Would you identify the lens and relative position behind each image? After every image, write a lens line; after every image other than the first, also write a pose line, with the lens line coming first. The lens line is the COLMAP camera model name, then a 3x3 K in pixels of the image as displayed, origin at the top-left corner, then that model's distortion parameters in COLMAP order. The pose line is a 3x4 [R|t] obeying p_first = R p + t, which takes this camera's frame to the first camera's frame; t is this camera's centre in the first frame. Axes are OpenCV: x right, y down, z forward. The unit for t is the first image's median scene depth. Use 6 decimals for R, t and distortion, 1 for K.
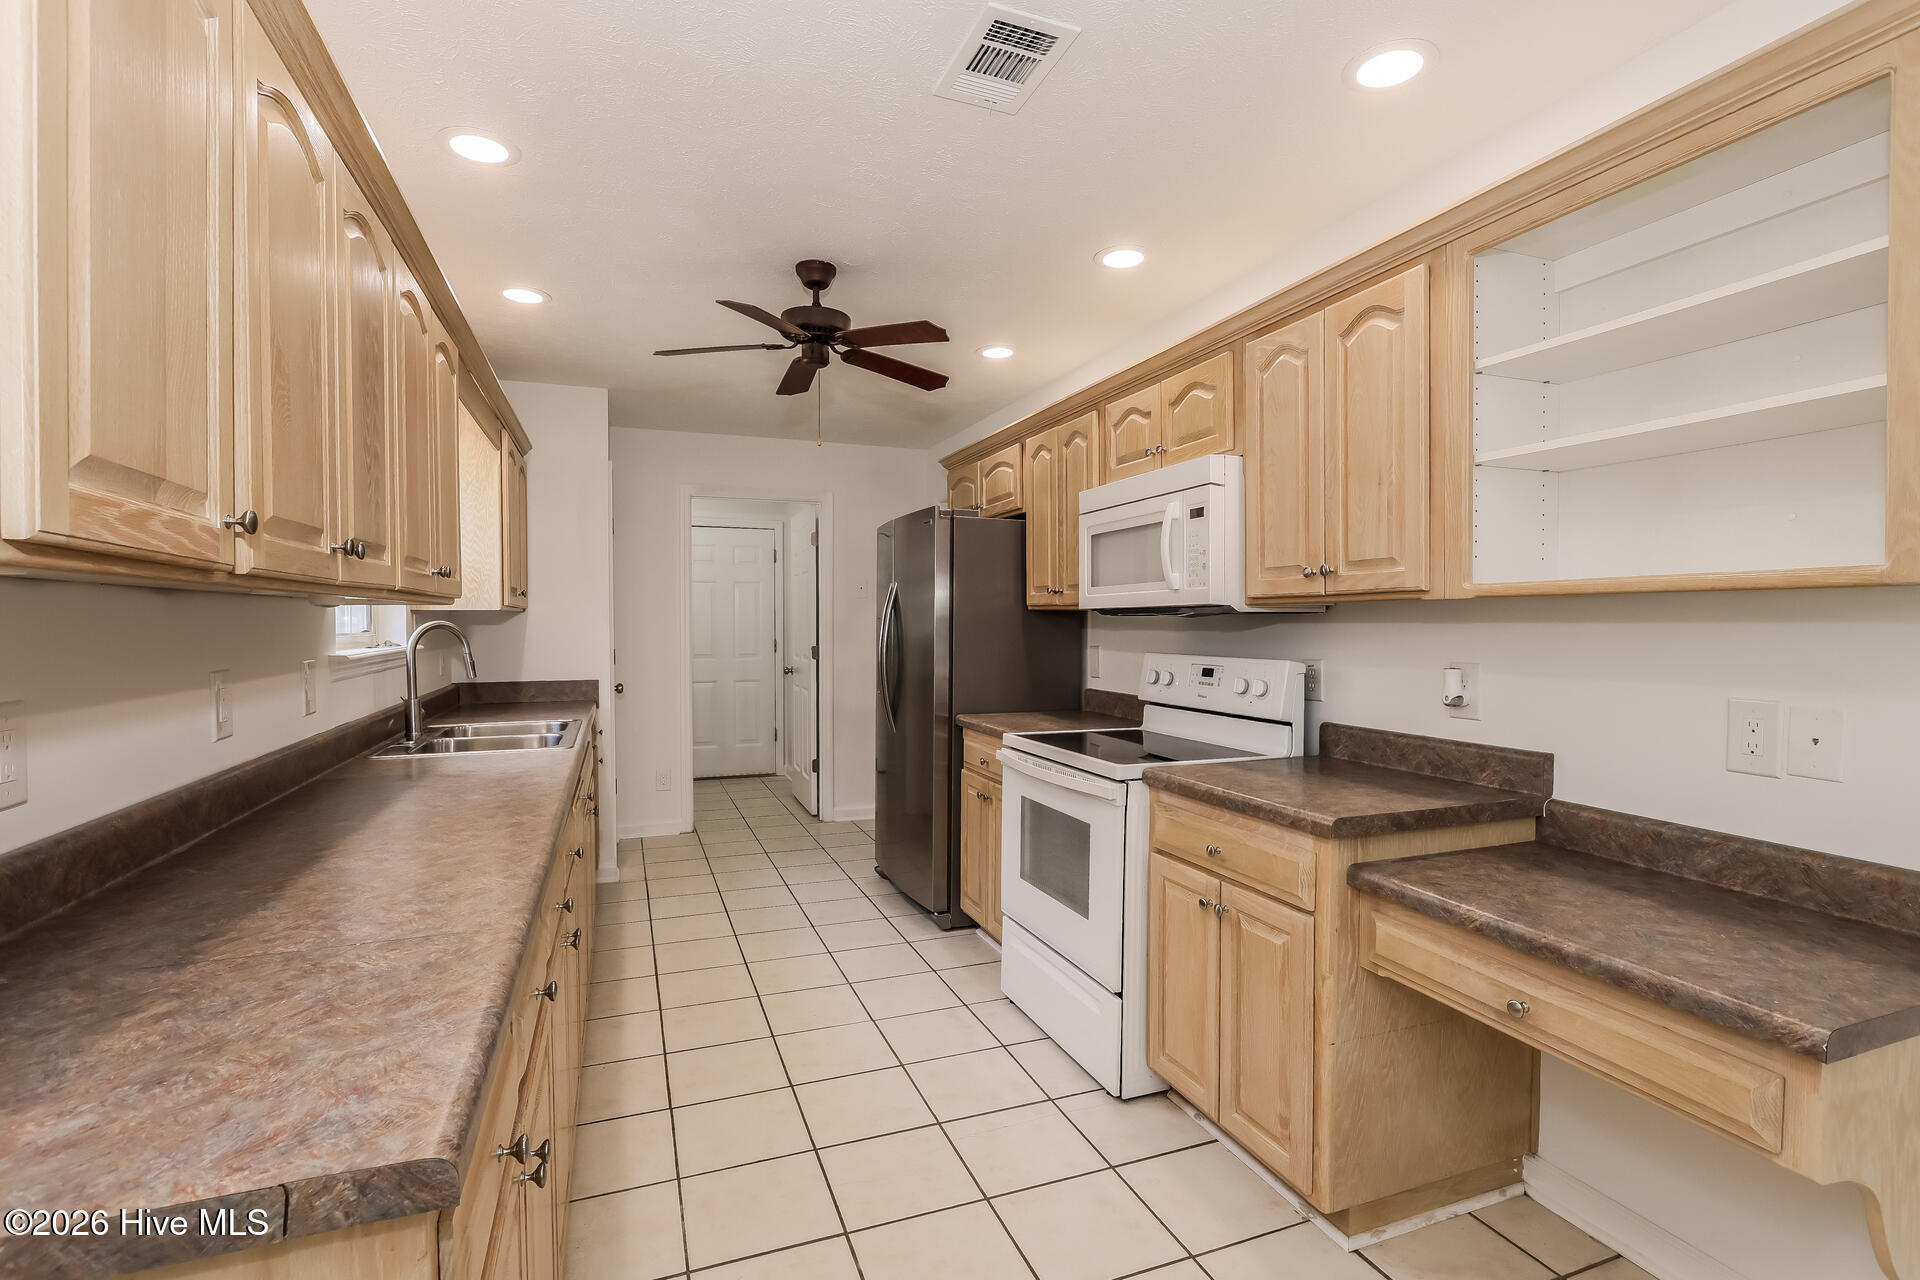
lens RADIAL K [[1100.1, 0, 954.4], [0, 1100.1, 655.1], [0, 0, 1]] dist [-0.015877, 0.007732]
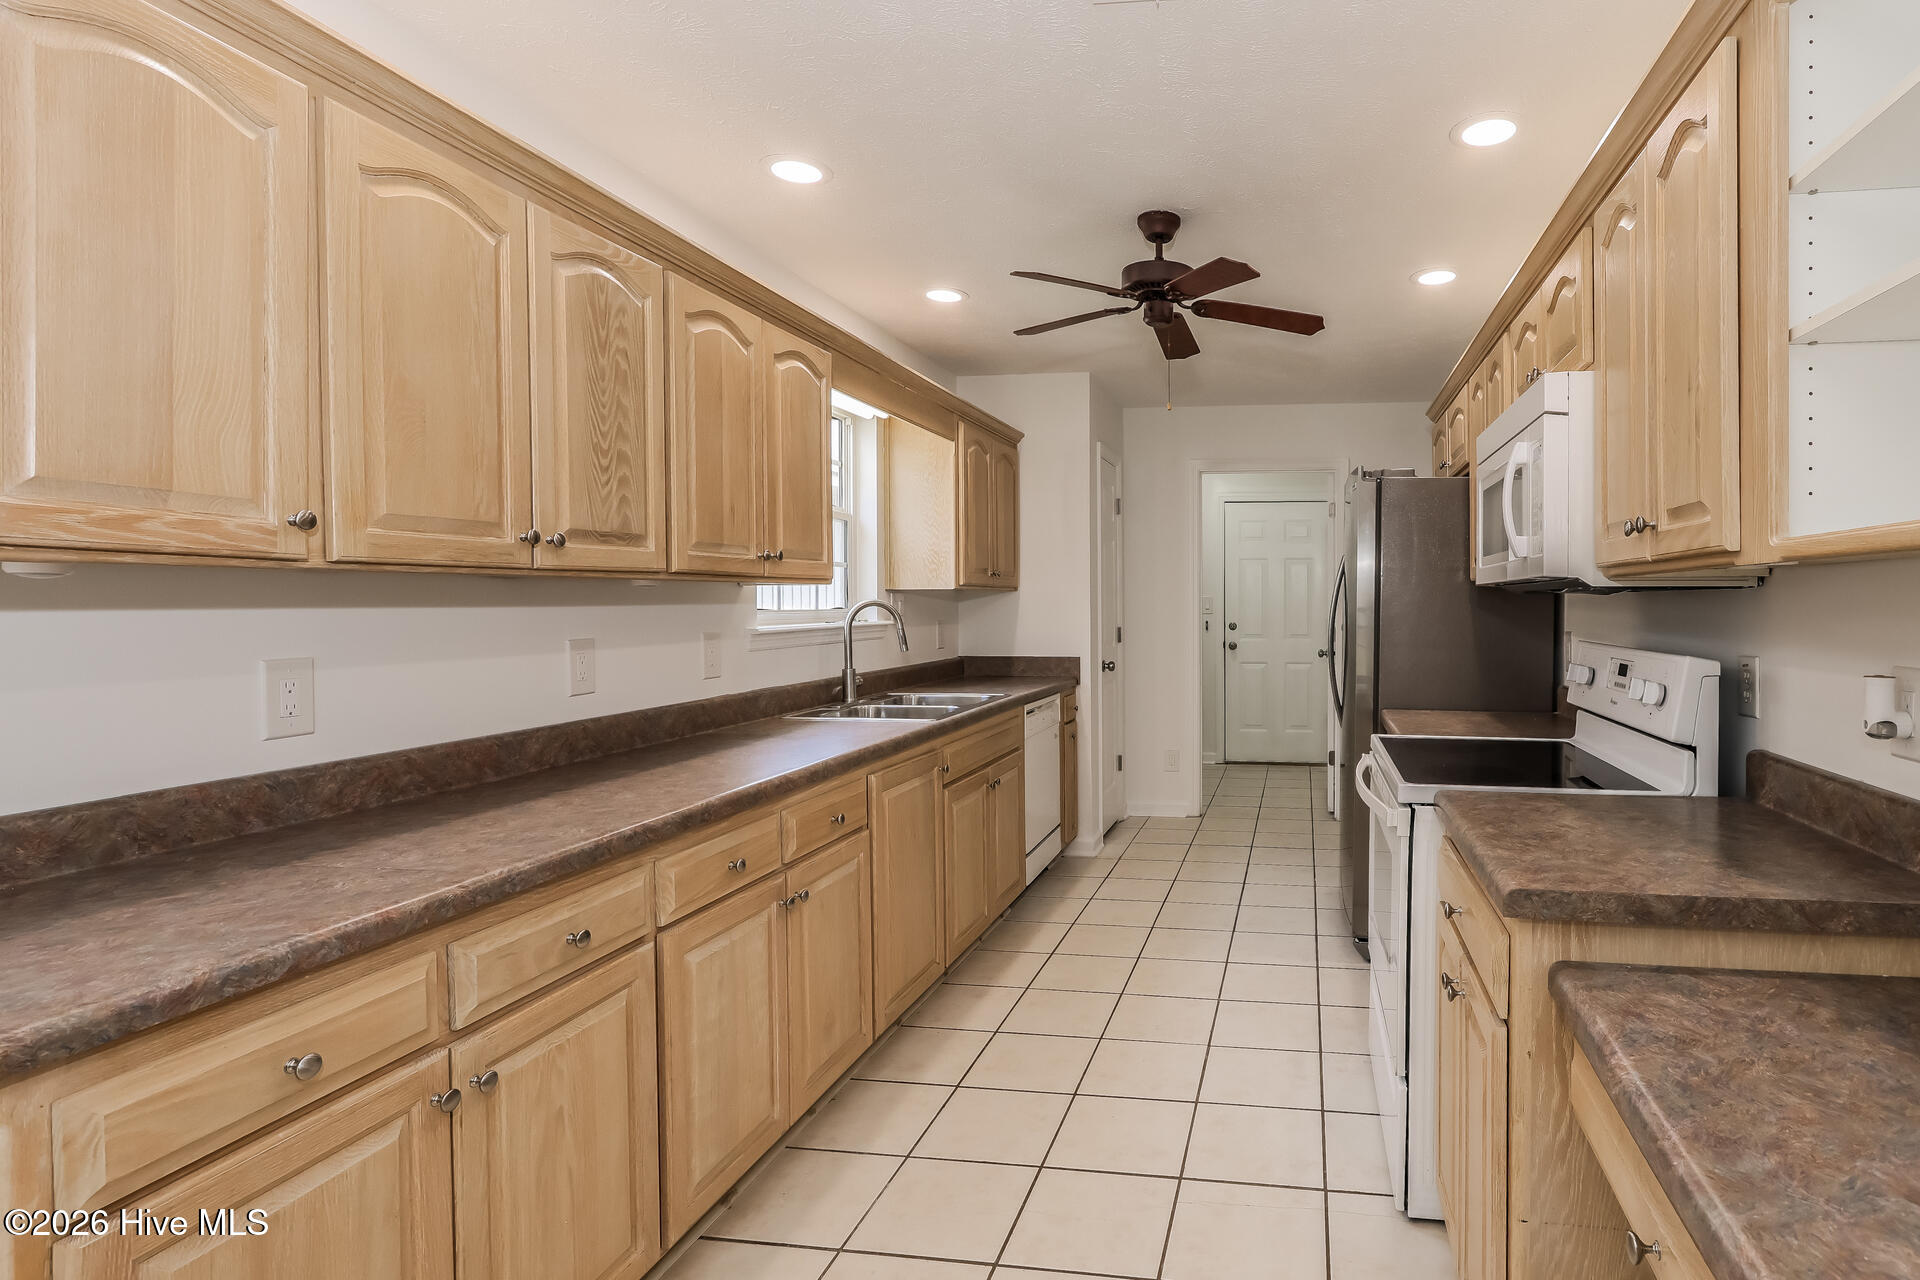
lens RADIAL K [[1100.1, 0, 955.9], [0, 1100.1, 621.4], [0, 0, 1]] dist [-0.015877, 0.007732]
pose [[0.829875, 0.011246, -0.557837, 0.270971], [-0.017649, 0.999826, -0.006099, -0.004206], [0.557671, 0.014906, 0.829928, 0.149538]]
